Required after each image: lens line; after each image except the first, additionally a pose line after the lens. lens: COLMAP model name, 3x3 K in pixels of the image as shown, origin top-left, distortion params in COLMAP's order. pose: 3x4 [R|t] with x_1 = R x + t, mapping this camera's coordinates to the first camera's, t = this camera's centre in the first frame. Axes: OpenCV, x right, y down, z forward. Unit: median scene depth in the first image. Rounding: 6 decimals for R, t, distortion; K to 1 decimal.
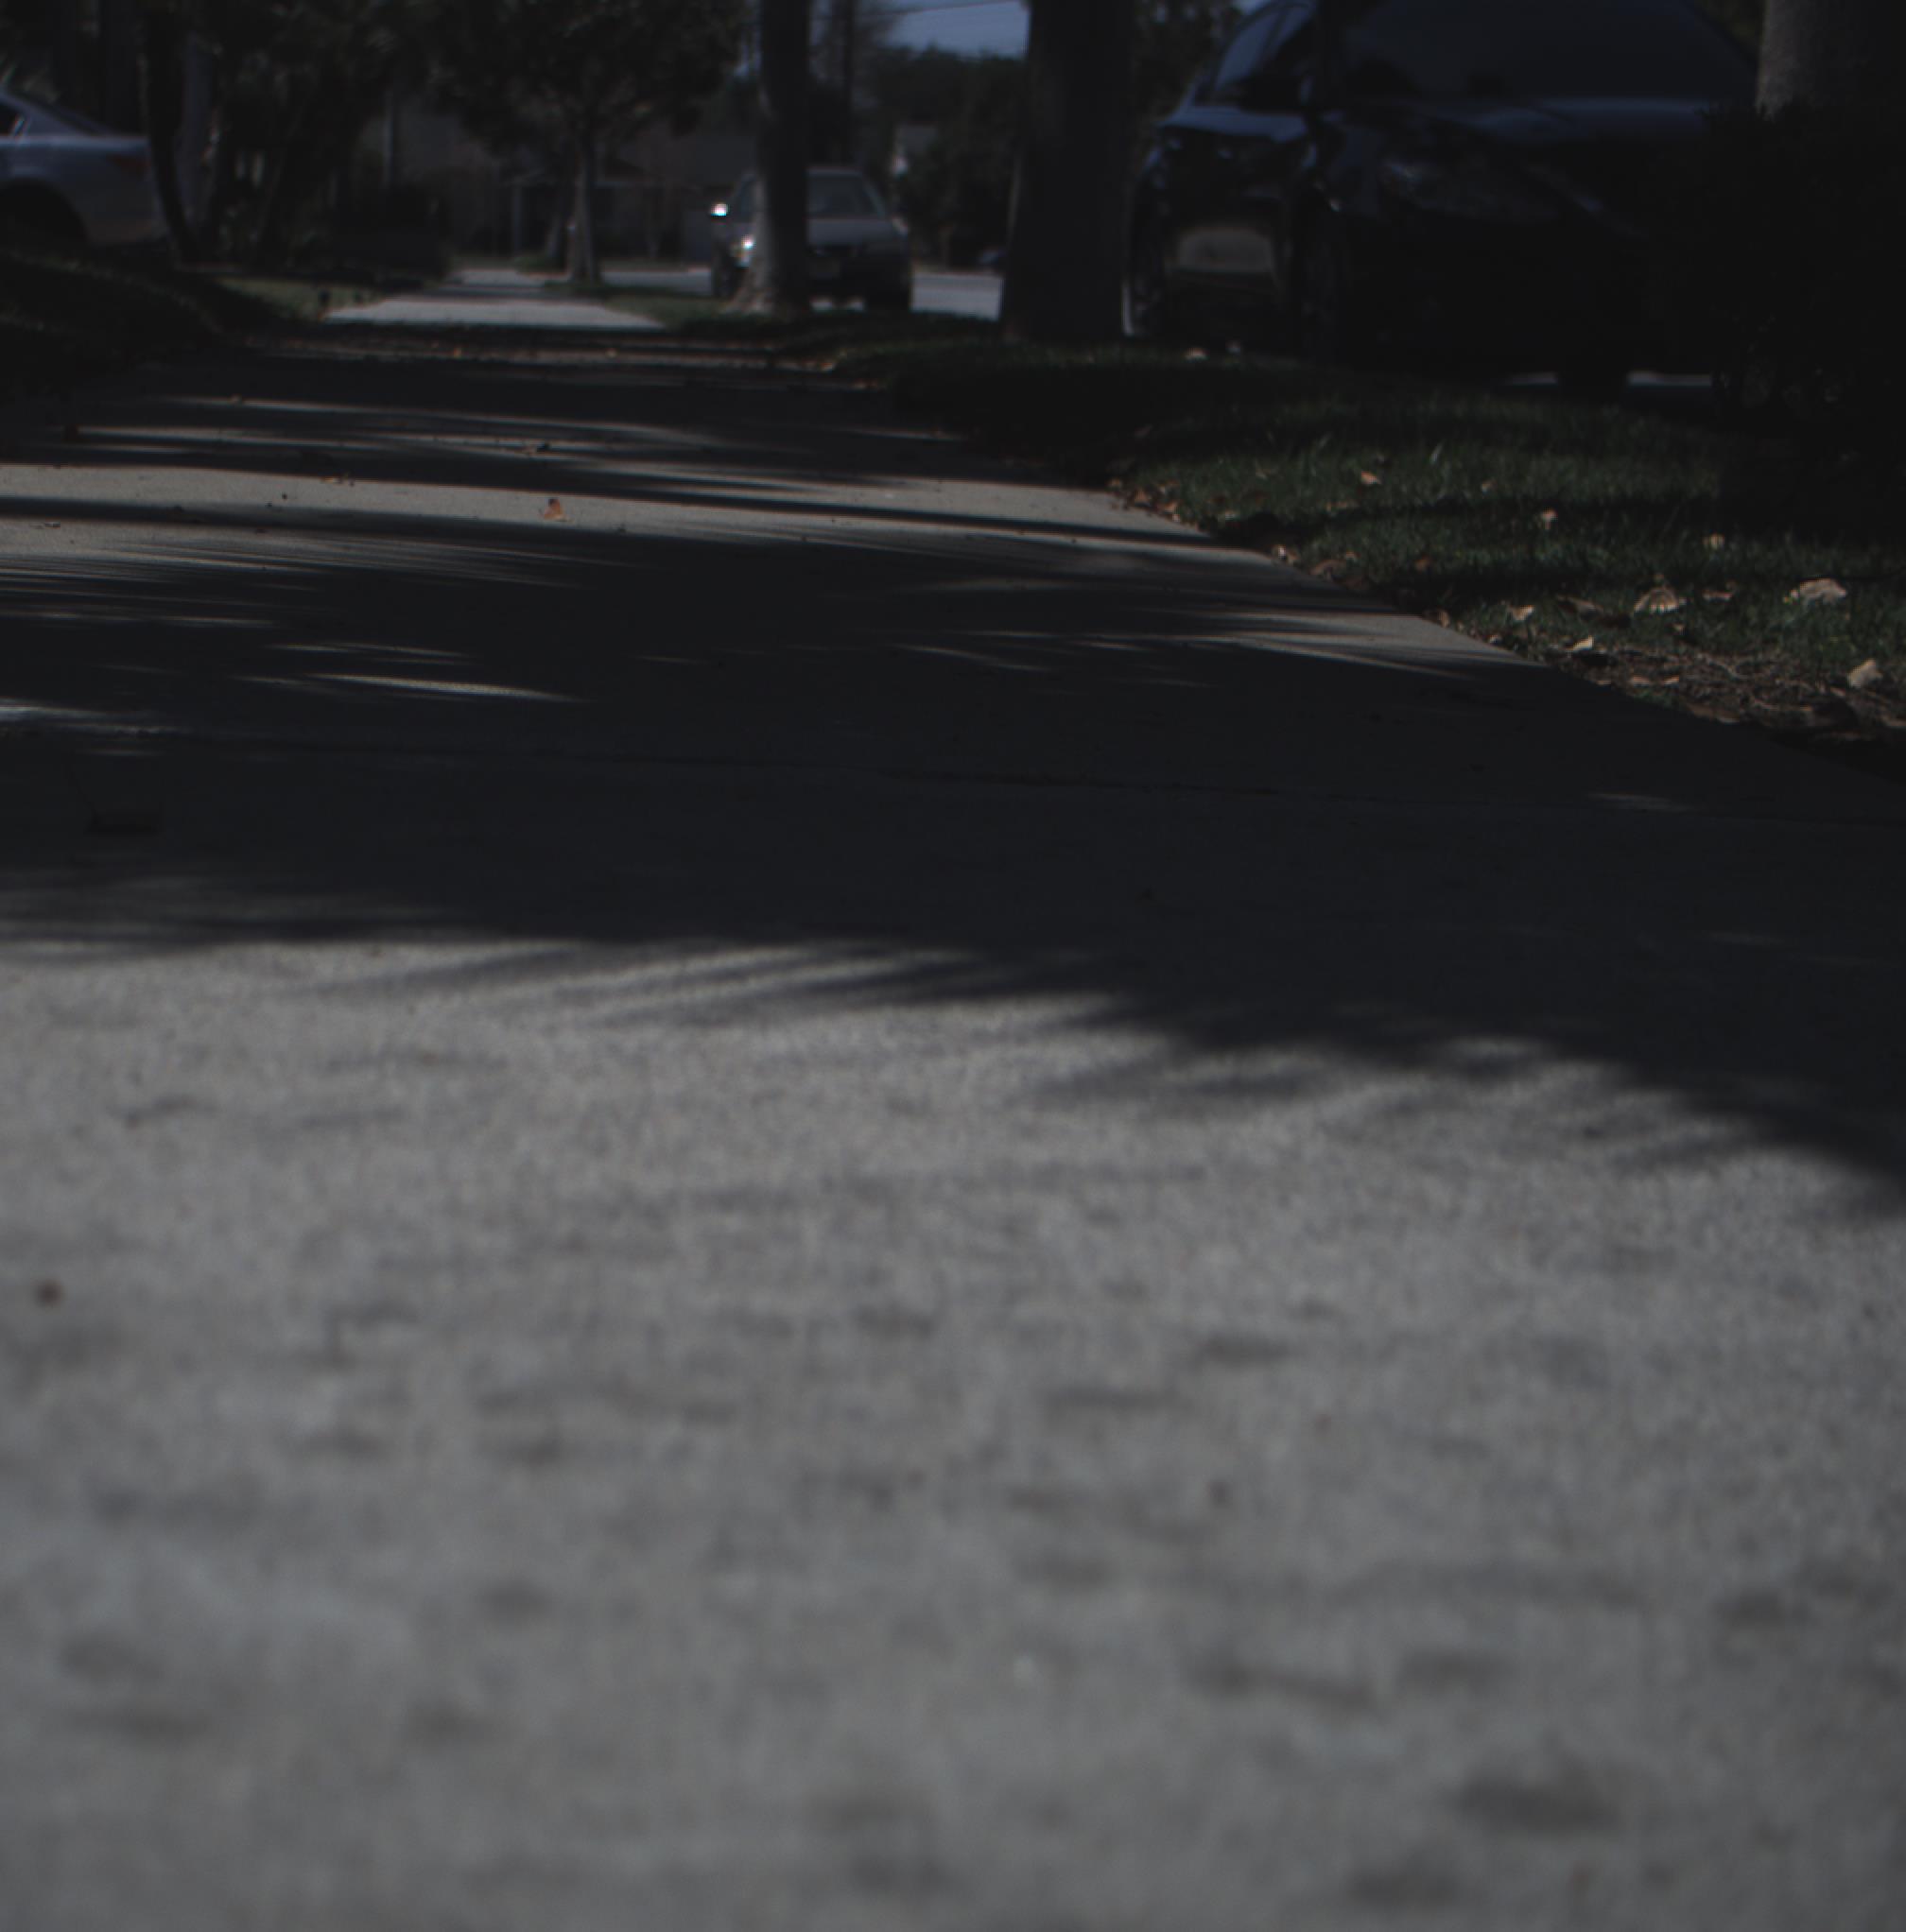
lens RADIAL K [[4329.9, 0, 722.5], [0, 4329.9, 964.9], [0, 0, 1]] dist [-0.182704, 0.816080]
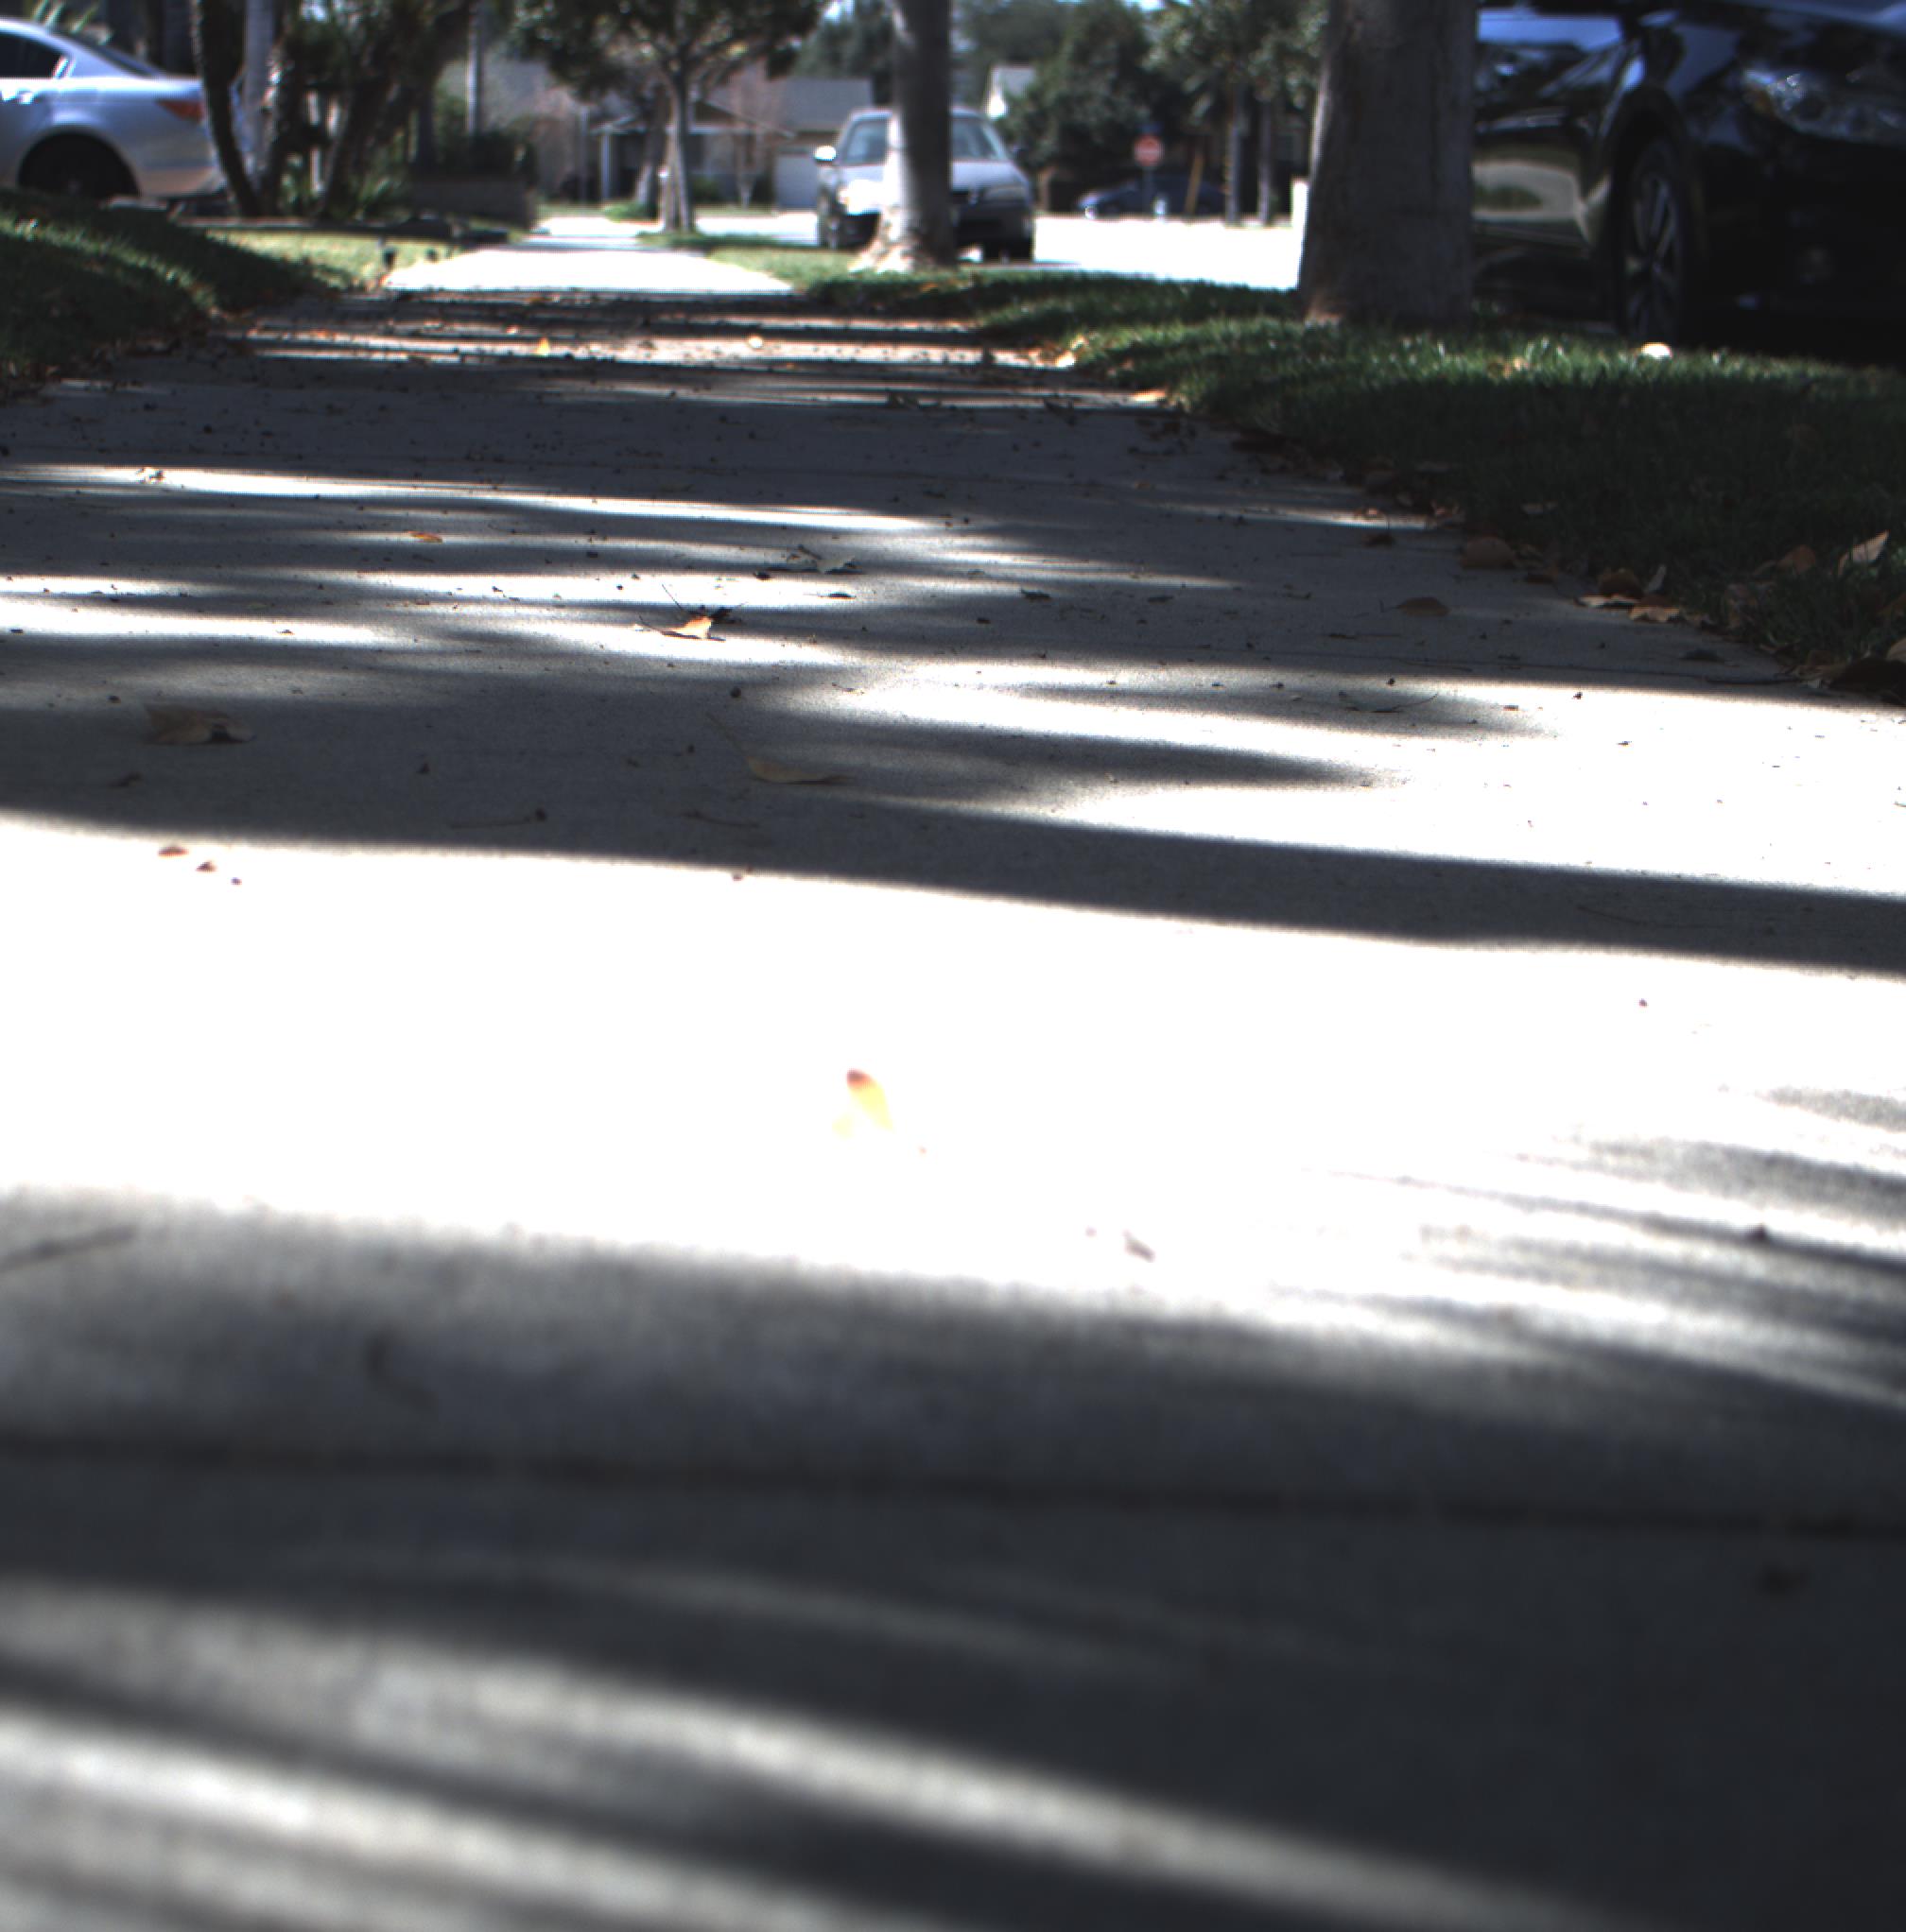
lens RADIAL K [[4329.9, 0, 722.5], [0, 4329.9, 964.9], [0, 0, 1]] dist [-0.182704, 0.816080]
pose [[0.999742, -0.006792, -0.021689, -0.005034], [0.007052, 0.999904, 0.011959, -0.014096], [0.021606, -0.012109, 0.999693, 0.084339]]
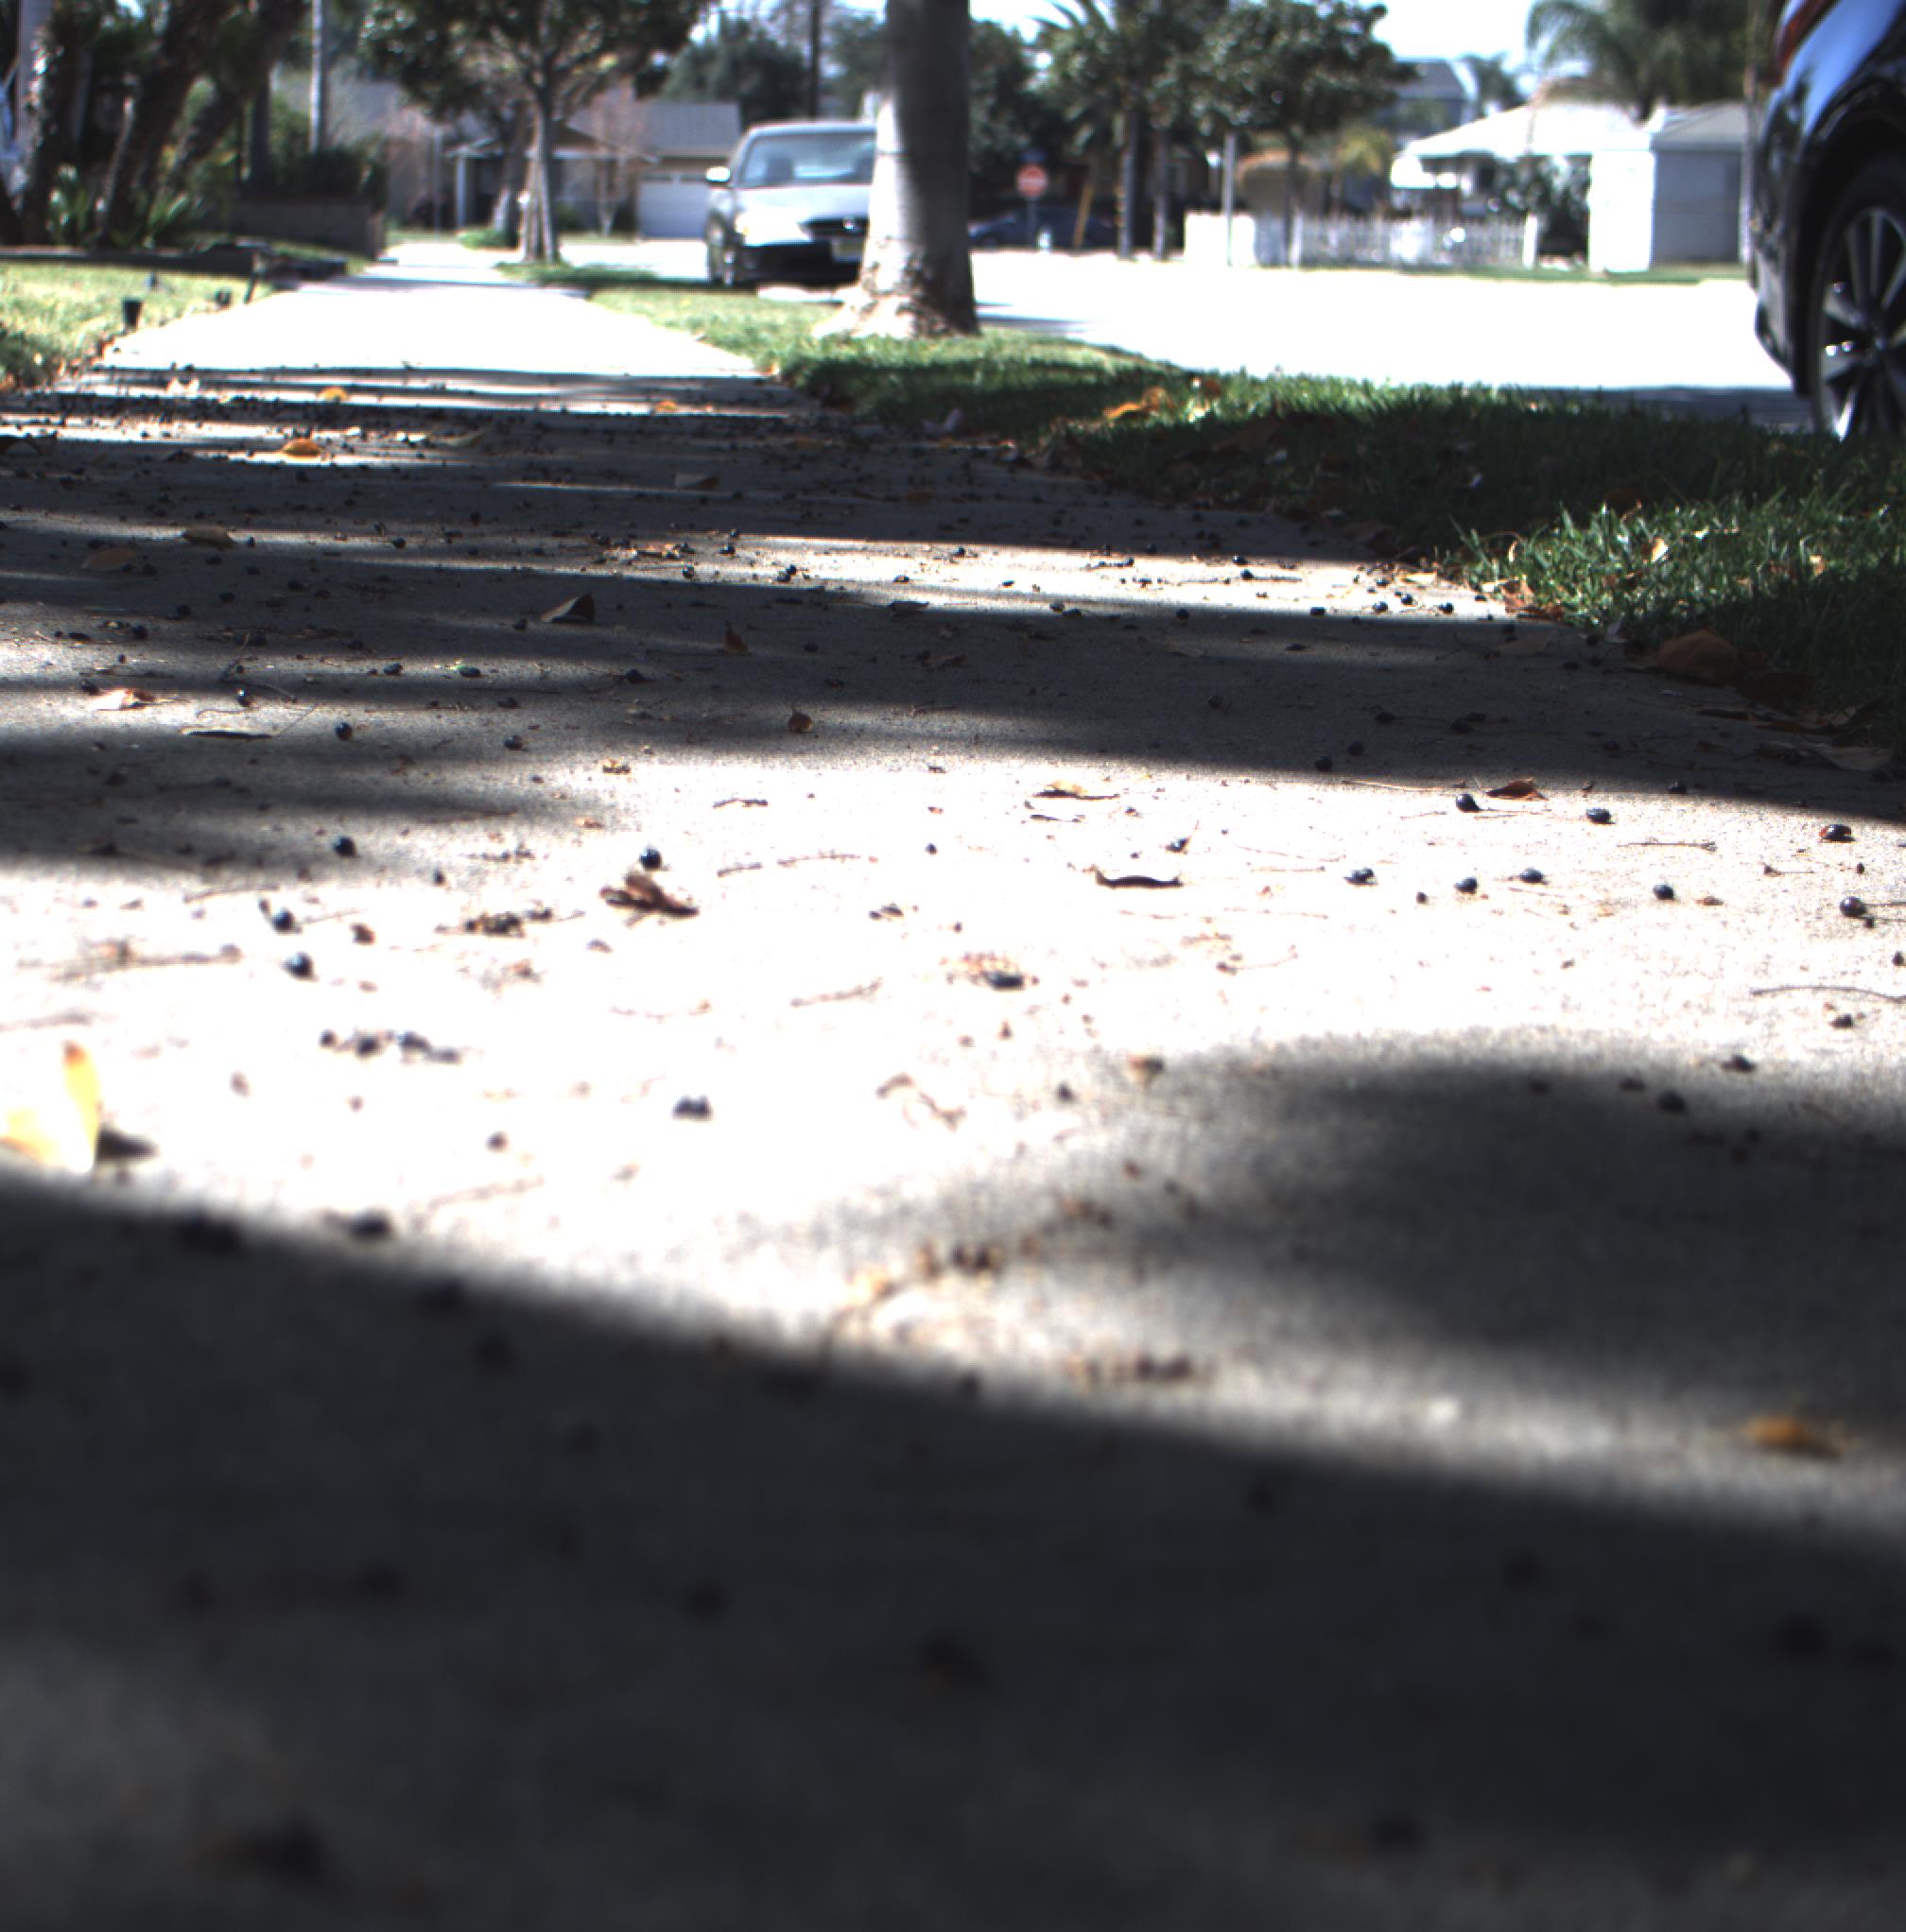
lens RADIAL K [[4329.0, 0, 725.8], [0, 4329.0, 967.0], [0, 0, 1]] dist [-0.178774, 0.794359]
pose [[0.999906, -0.001755, 0.013572, -0.012925], [0.001672, 0.999980, 0.006134, -0.041702], [-0.013582, -0.006111, 0.999889, 0.252002]]
